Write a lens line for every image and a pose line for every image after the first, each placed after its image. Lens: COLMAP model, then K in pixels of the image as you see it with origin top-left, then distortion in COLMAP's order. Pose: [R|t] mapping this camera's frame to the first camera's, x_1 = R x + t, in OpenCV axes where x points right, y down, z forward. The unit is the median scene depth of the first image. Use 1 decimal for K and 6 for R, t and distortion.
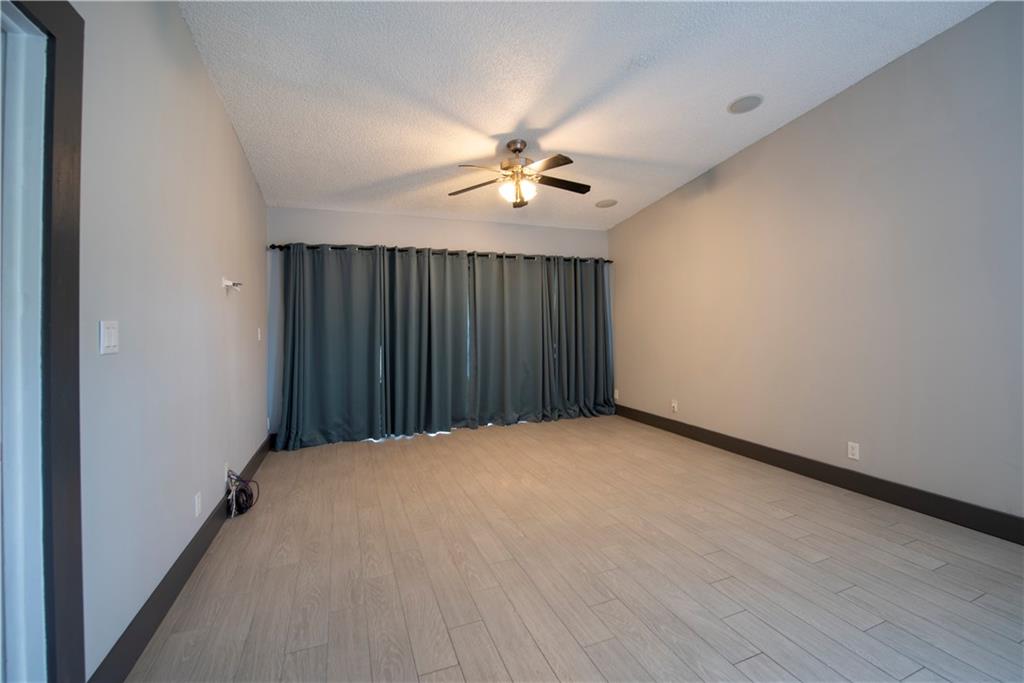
lens RADIAL K [[439.4, 0, 517.9], [0, 439.4, 326.6], [0, 0, 1]] dist [-0.001562, -0.000307]
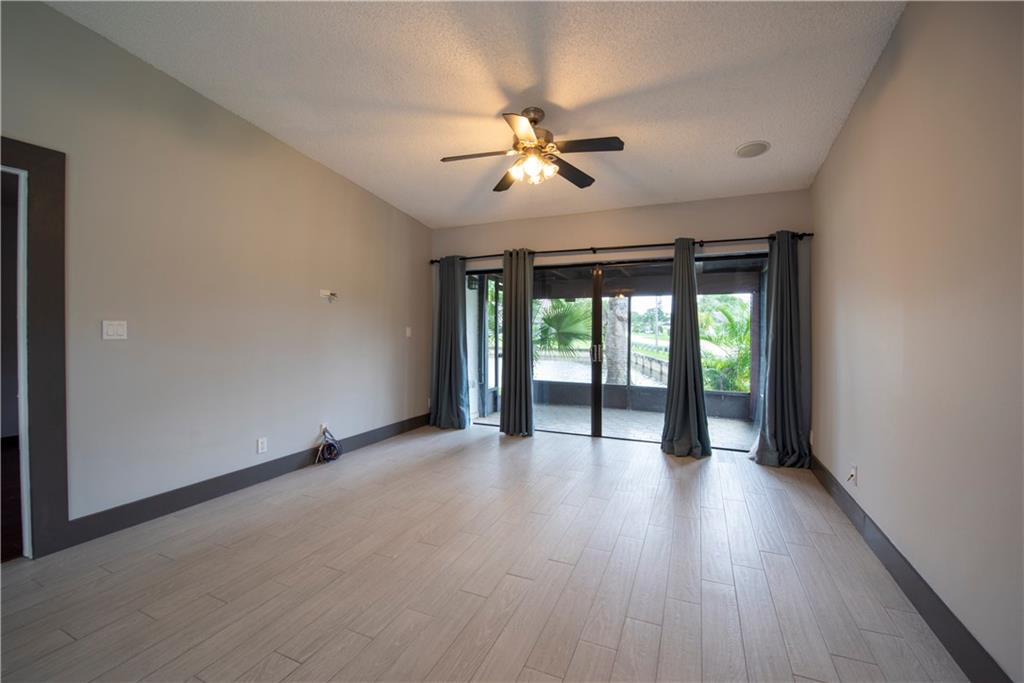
lens RADIAL K [[419.7, 0, 512.0], [0, 419.7, 341.5], [0, 0, 1]] dist [-0.013201, -0.000039]
pose [[0.706607, 0.040314, -0.706457, 0.448165], [-0.018179, 0.999080, 0.038830, -0.007408], [0.707373, -0.014595, 0.706690, 0.322606]]
